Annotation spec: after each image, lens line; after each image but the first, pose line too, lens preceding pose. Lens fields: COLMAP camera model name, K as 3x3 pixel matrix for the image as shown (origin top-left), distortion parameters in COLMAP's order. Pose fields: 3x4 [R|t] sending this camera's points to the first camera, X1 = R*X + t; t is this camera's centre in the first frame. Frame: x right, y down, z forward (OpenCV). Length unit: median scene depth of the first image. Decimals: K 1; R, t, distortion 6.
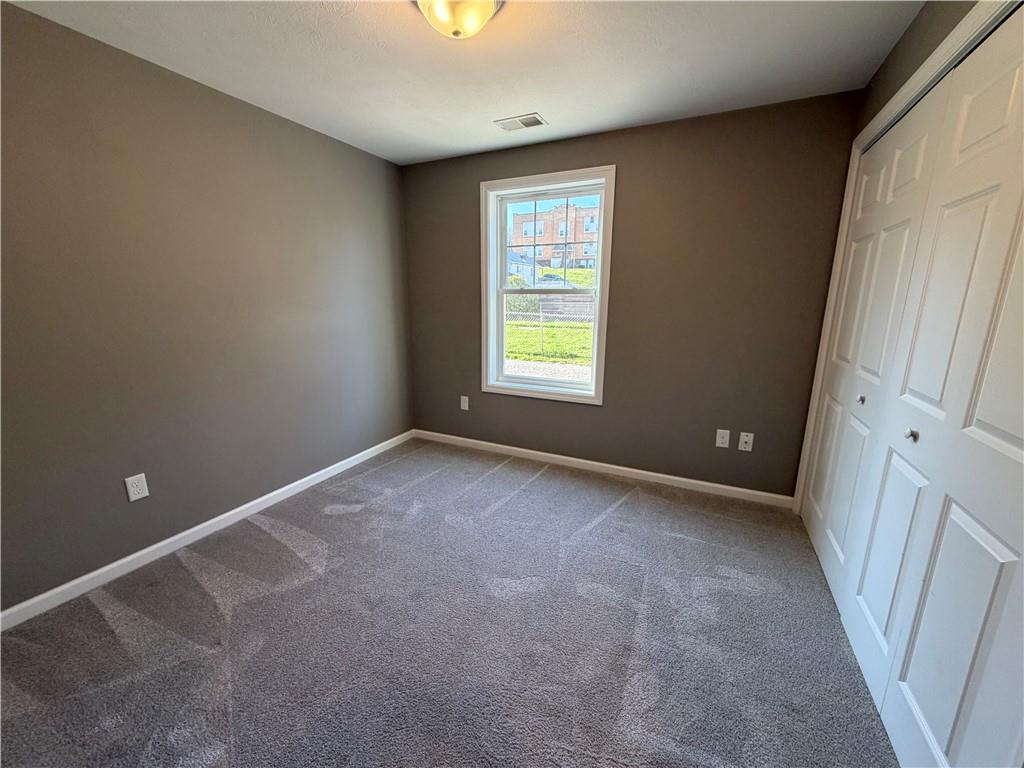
lens RADIAL K [[406.5, 0, 509.9], [0, 406.5, 385.8], [0, 0, 1]] dist [-0.000364, 0.000096]
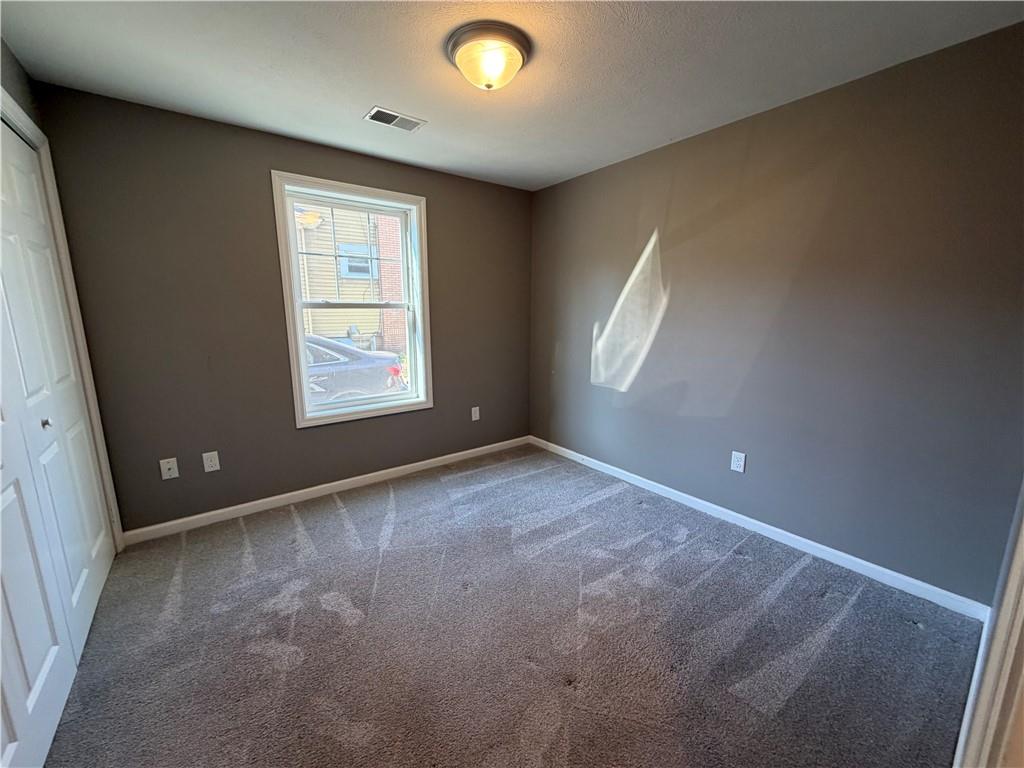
lens RADIAL K [[406.5, 0, 509.9], [0, 406.5, 385.8], [0, 0, 1]] dist [-0.000364, 0.000096]
pose [[0.447268, -0.168660, 0.878354, -0.635589], [0.189408, 0.977647, 0.091277, -0.069824], [-0.874114, 0.125542, 0.469216, 0.269725]]
